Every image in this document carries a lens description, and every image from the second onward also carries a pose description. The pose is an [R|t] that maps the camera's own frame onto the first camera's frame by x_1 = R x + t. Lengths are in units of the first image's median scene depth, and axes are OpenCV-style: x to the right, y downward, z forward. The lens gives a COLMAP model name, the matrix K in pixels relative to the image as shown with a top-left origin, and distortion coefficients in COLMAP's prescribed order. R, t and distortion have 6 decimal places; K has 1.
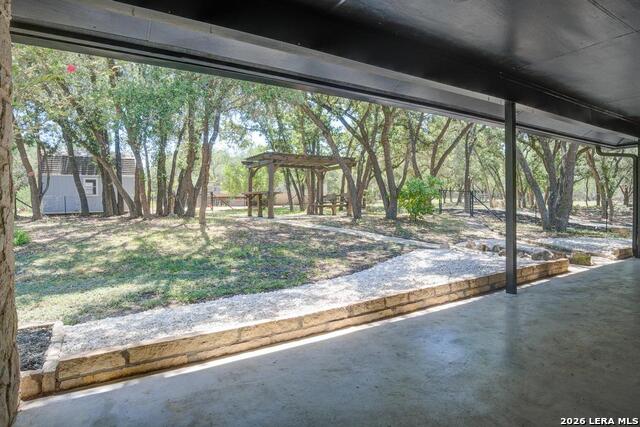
lens RADIAL K [[351.8, 0, 320.0], [0, 351.8, 213.5], [0, 0, 1]] dist [-0.045591, 0.000963]
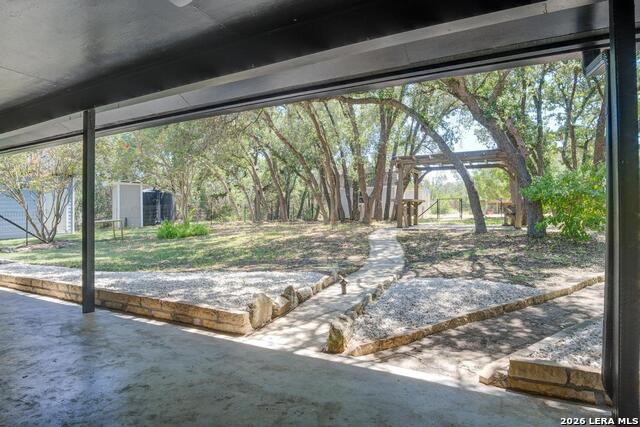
lens RADIAL K [[351.8, 0, 320.0], [0, 351.8, 213.5], [0, 0, 1]] dist [-0.045591, 0.000963]
pose [[0.532537, 0.007700, -0.846371, 1.685898], [-0.022884, 0.999724, -0.005303, -0.046525], [0.846097, 0.022193, 0.532567, 1.035962]]
